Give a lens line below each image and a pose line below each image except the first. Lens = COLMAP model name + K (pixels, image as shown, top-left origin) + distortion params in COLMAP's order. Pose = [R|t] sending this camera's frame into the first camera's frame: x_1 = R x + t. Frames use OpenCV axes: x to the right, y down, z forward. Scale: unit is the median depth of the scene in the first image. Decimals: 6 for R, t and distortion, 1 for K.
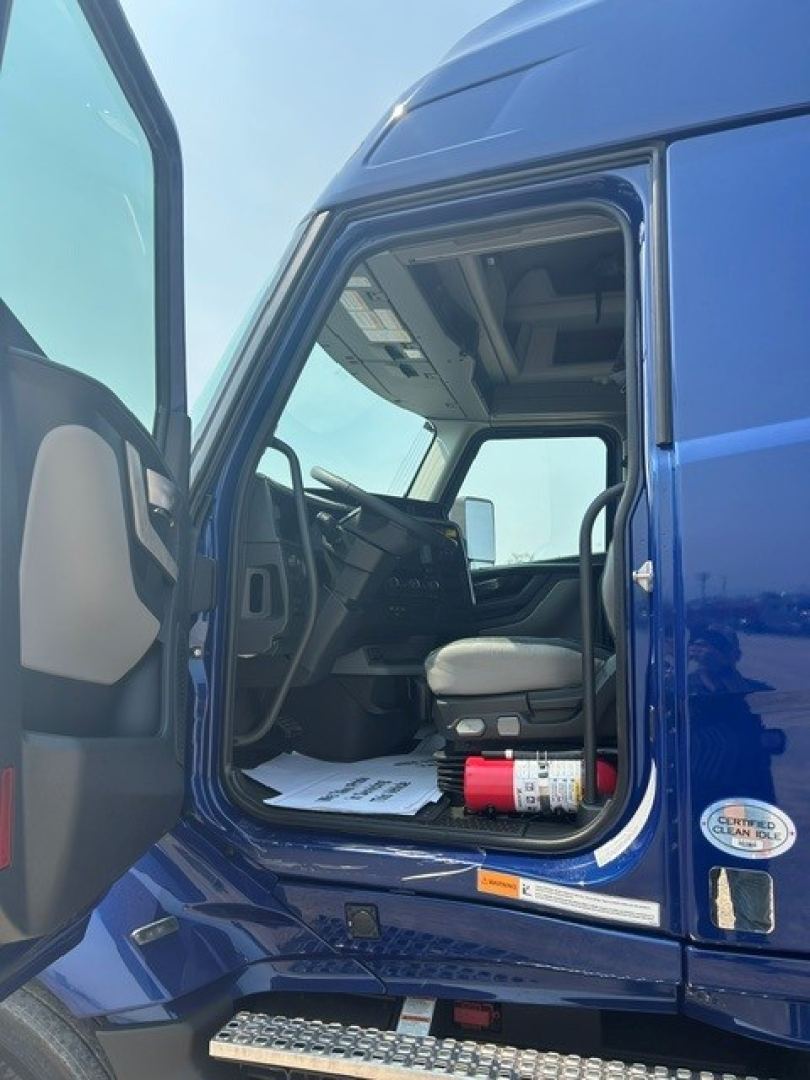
lens RADIAL K [[812.6, 0, 405.0], [0, 812.6, 540.0], [0, 0, 1]] dist [0.000772, 0.000123]
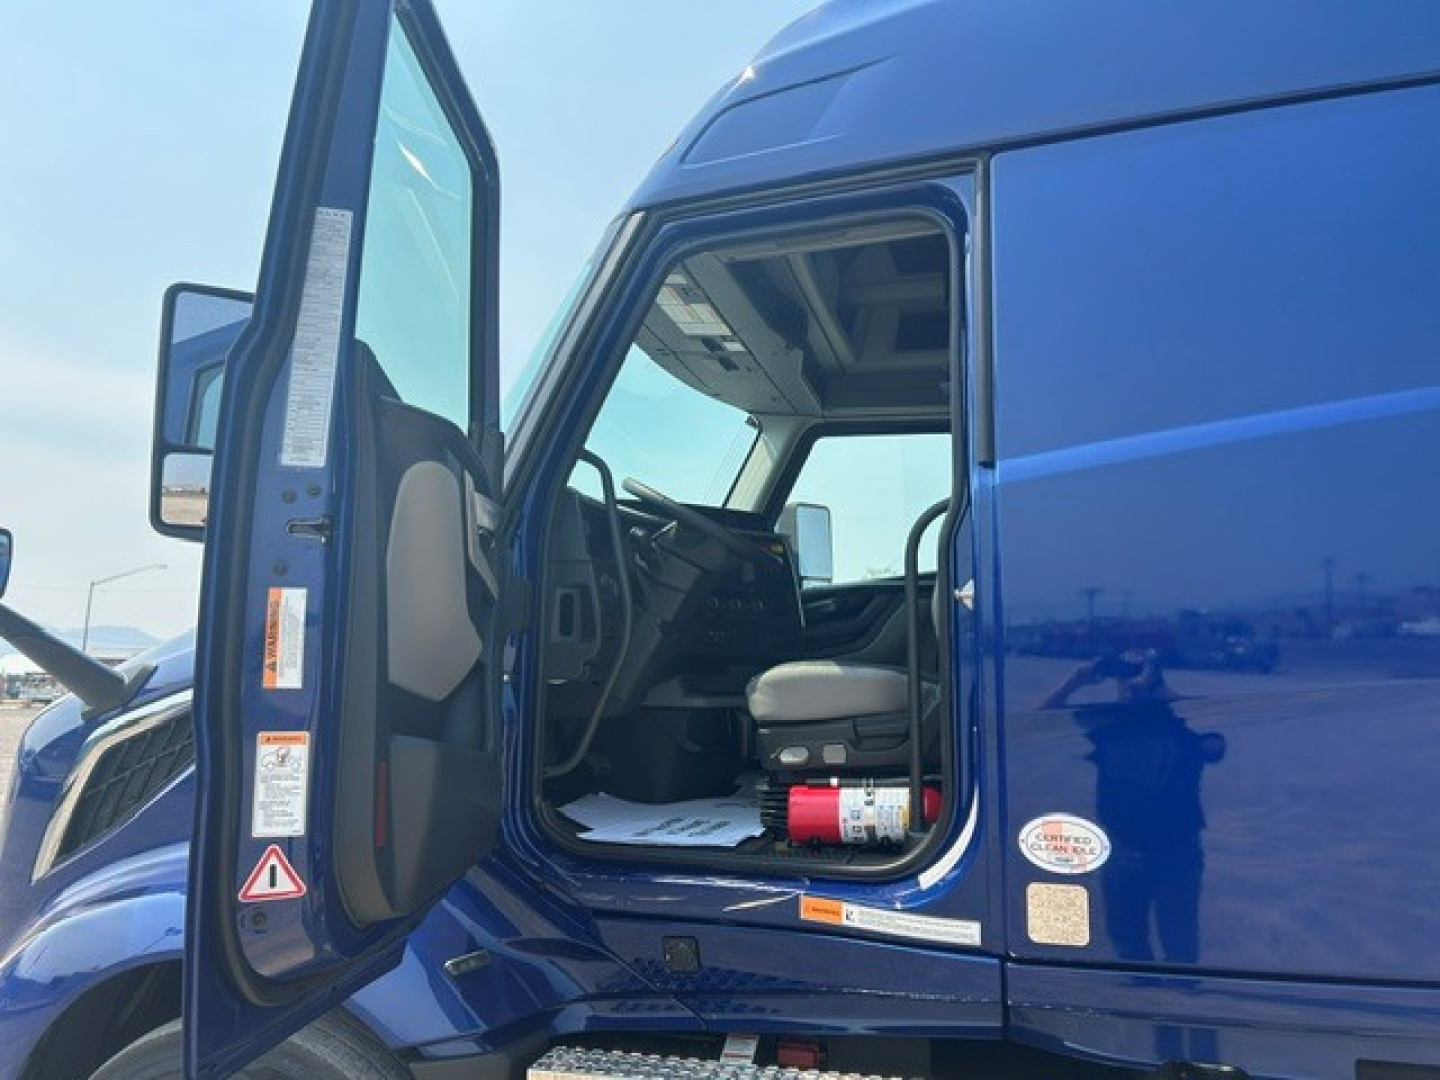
lens RADIAL K [[1083.5, 0, 720.0], [0, 1083.5, 540.0], [0, 0, 1]] dist [0.000772, 0.000123]
pose [[0.999988, -0.002515, -0.004310, -0.000247], [0.002475, 0.999955, -0.009181, -0.009568], [0.004333, 0.009170, 0.999949, -0.267813]]
